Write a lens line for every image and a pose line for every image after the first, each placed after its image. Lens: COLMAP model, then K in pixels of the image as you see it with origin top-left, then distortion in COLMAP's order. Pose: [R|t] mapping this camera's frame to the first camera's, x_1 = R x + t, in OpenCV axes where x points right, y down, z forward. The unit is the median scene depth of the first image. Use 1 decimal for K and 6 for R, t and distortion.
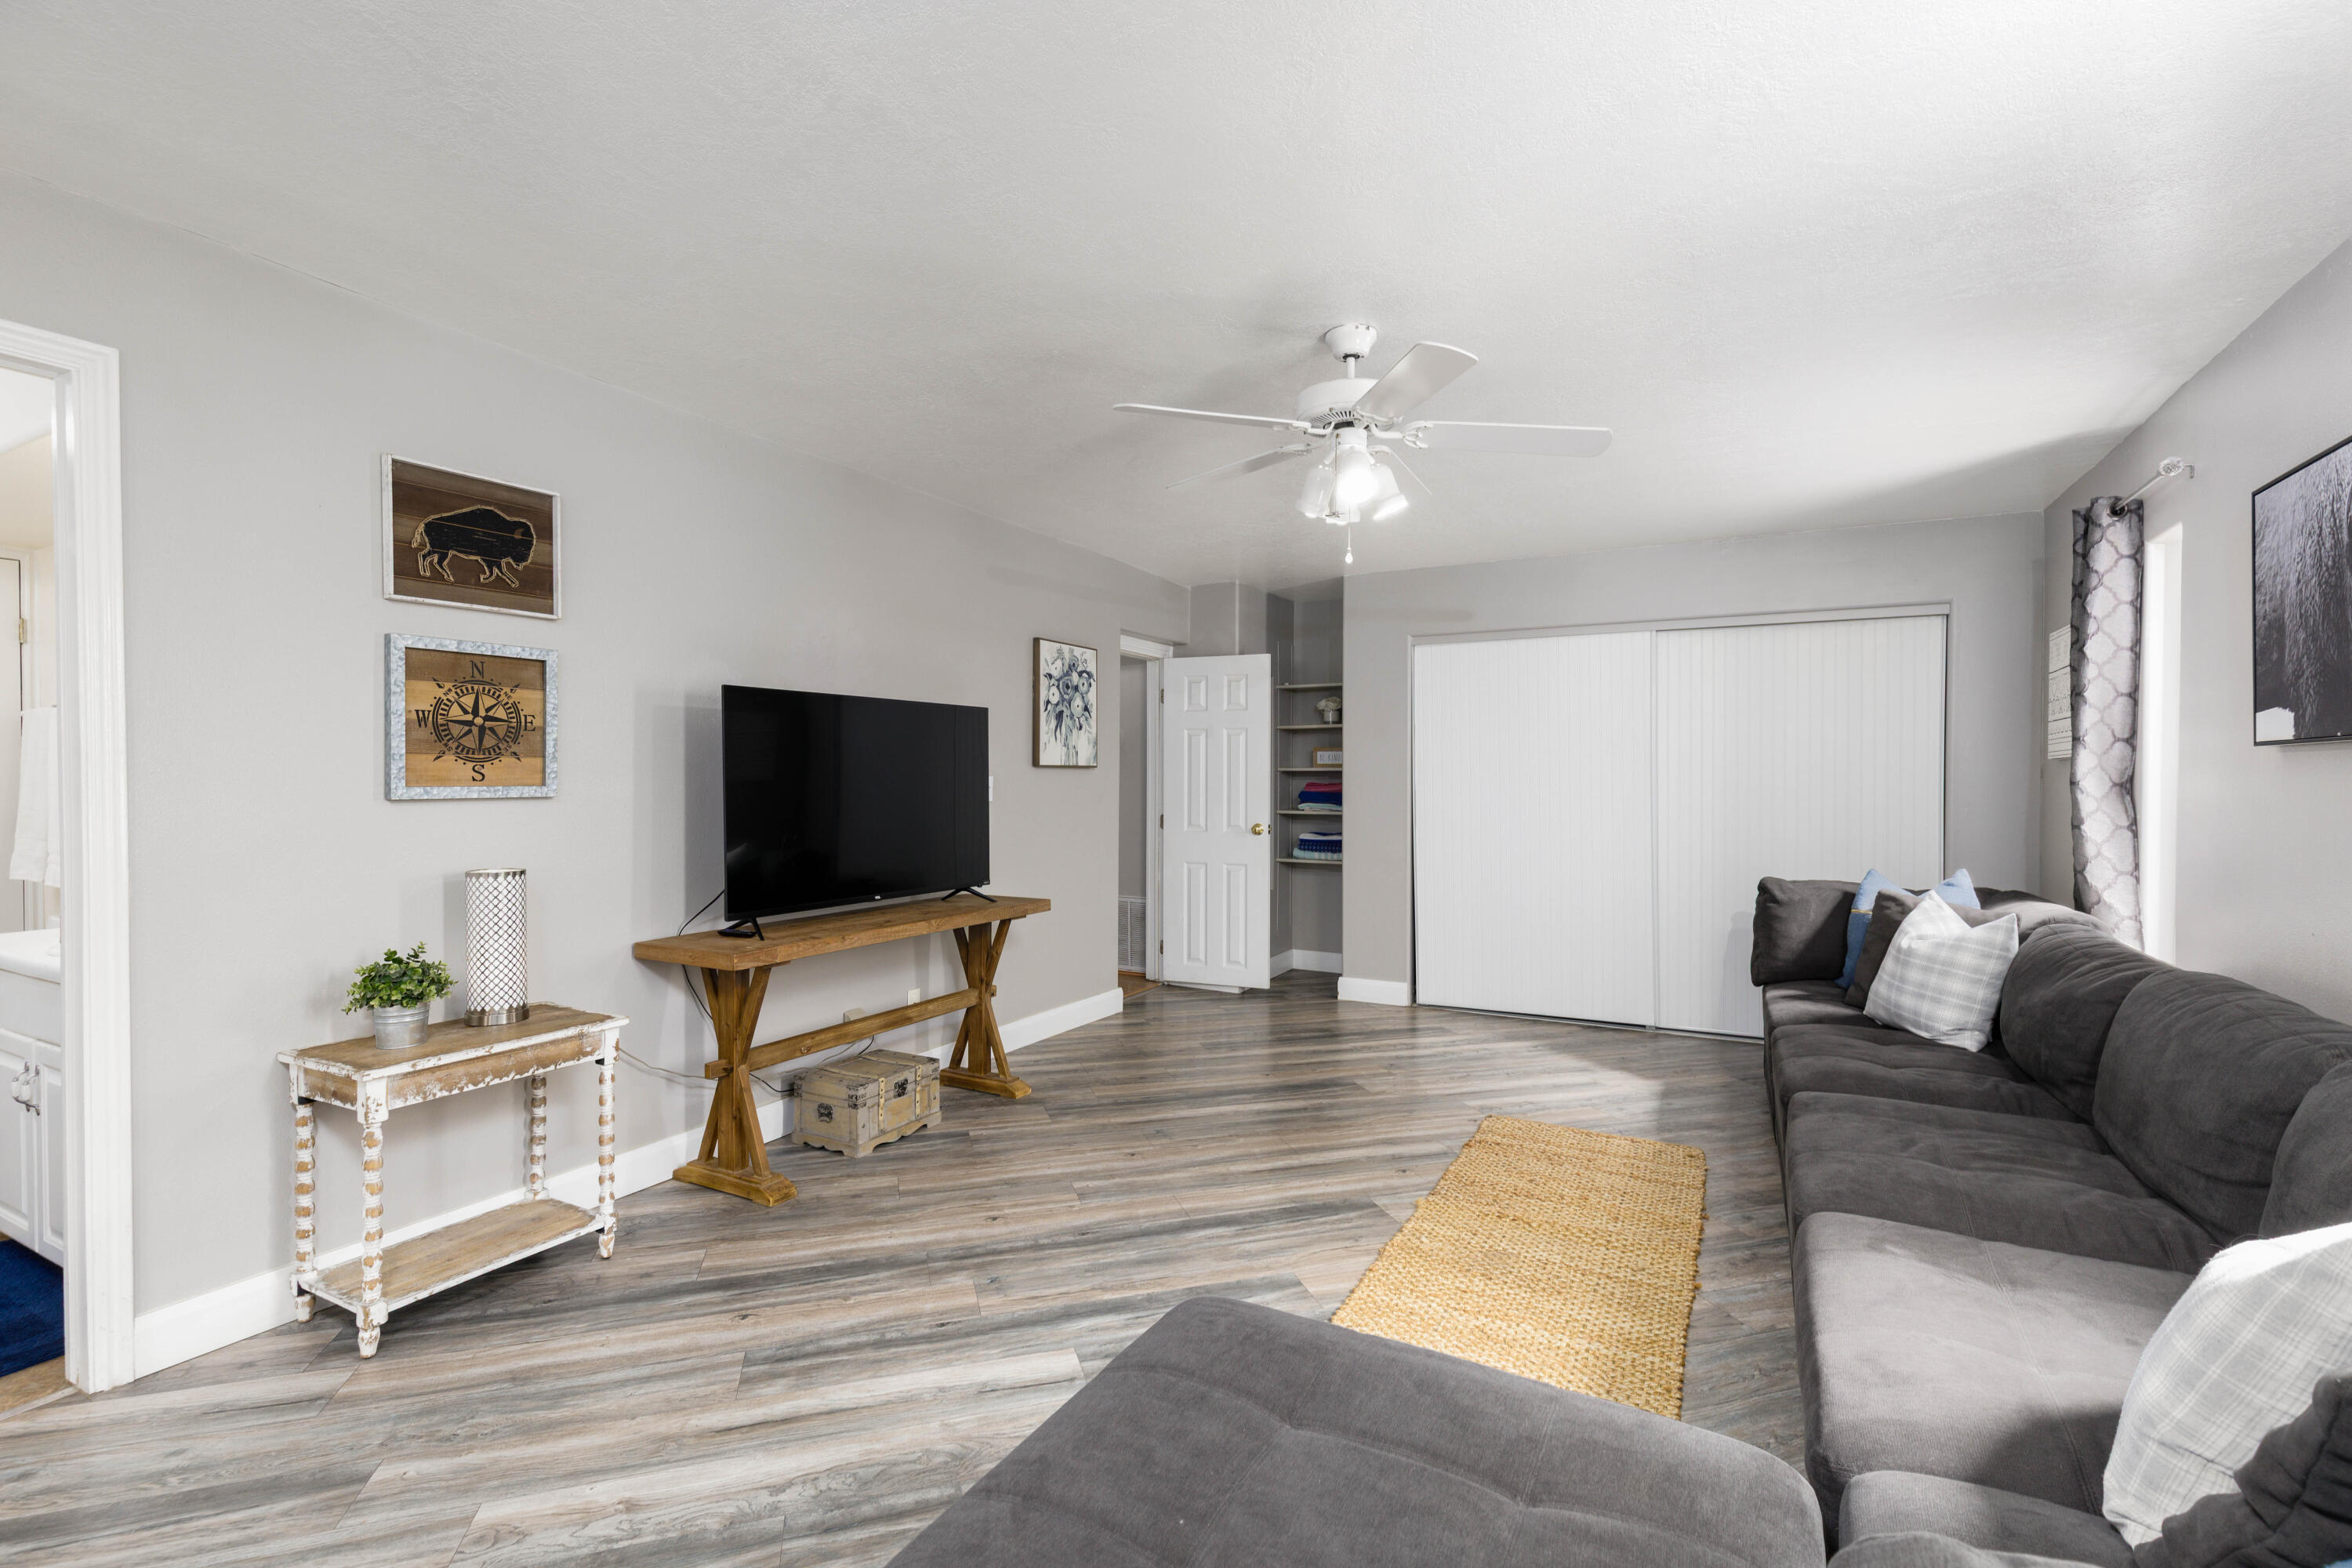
lens RADIAL K [[1067.0, 0, 1176.6], [0, 1067.0, 787.6], [0, 0, 1]] dist [-0.000455, 0.000010]
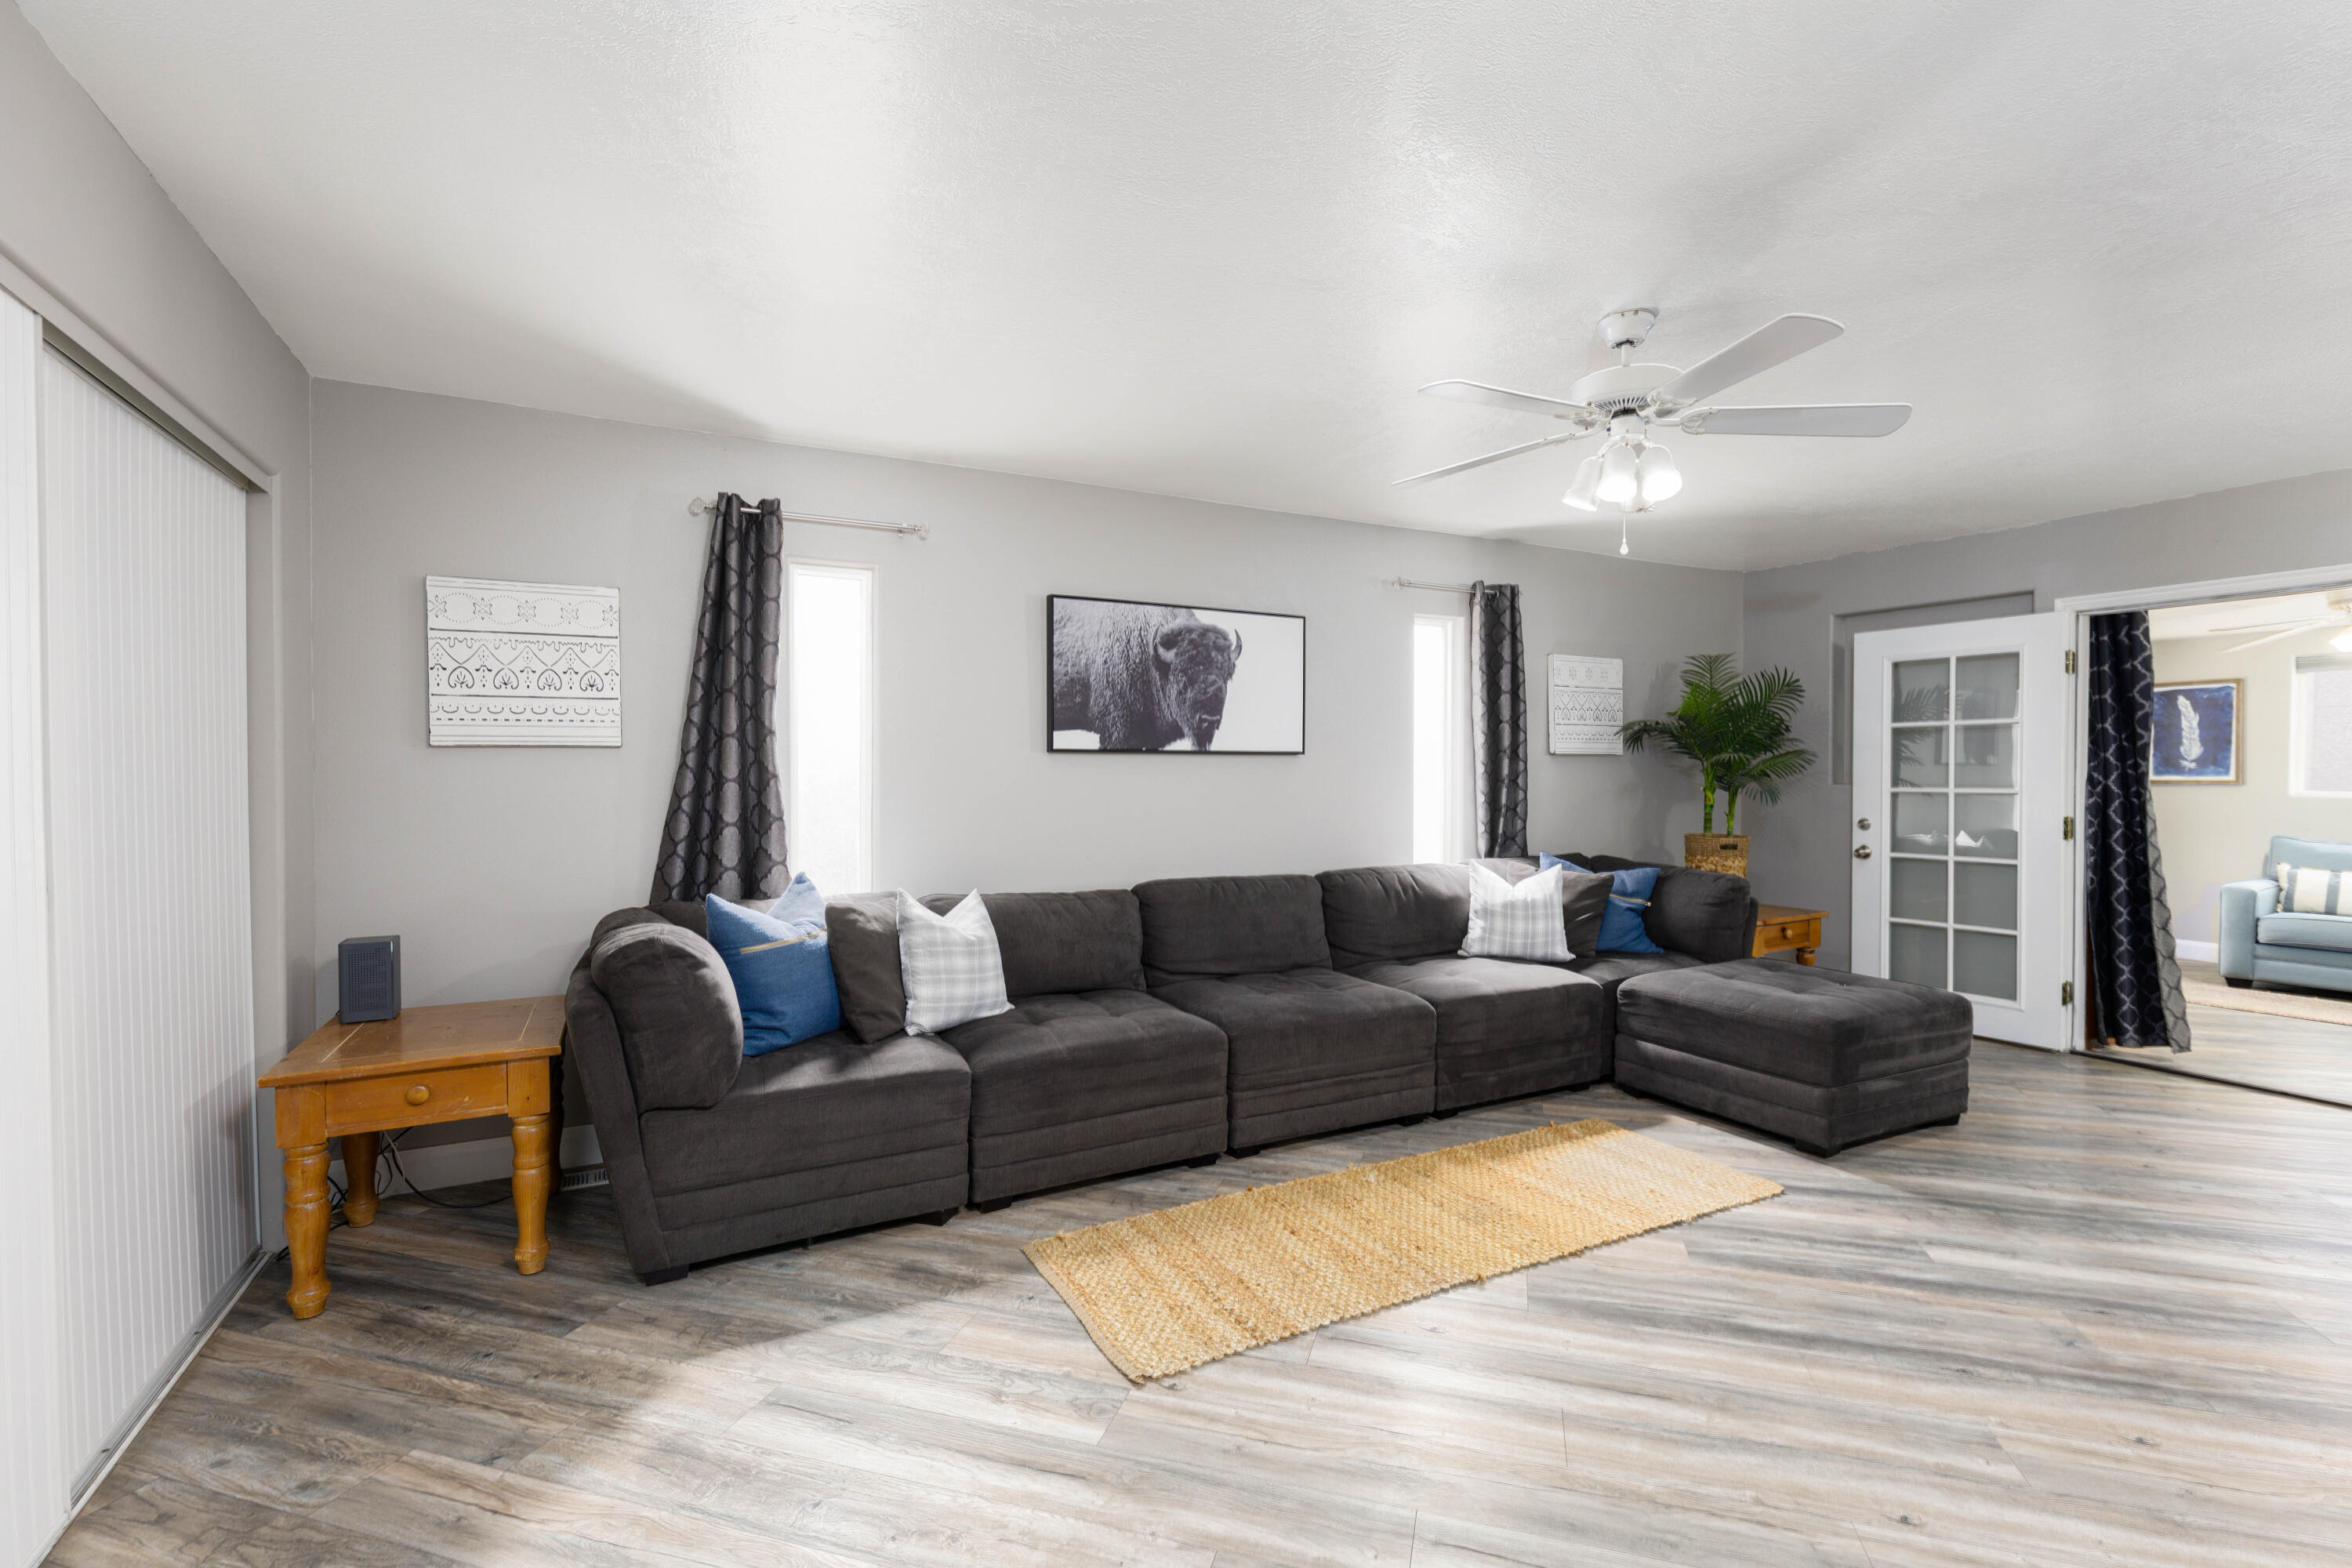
lens RADIAL K [[1067.0, 0, 1166.4], [0, 1067.0, 781.1], [0, 0, 1]] dist [-0.000455, 0.000010]
pose [[-0.829108, -0.007352, 0.559040, -0.038719], [0.003721, 0.999819, 0.018668, -0.020626], [-0.559076, 0.017558, -0.828931, 2.000143]]
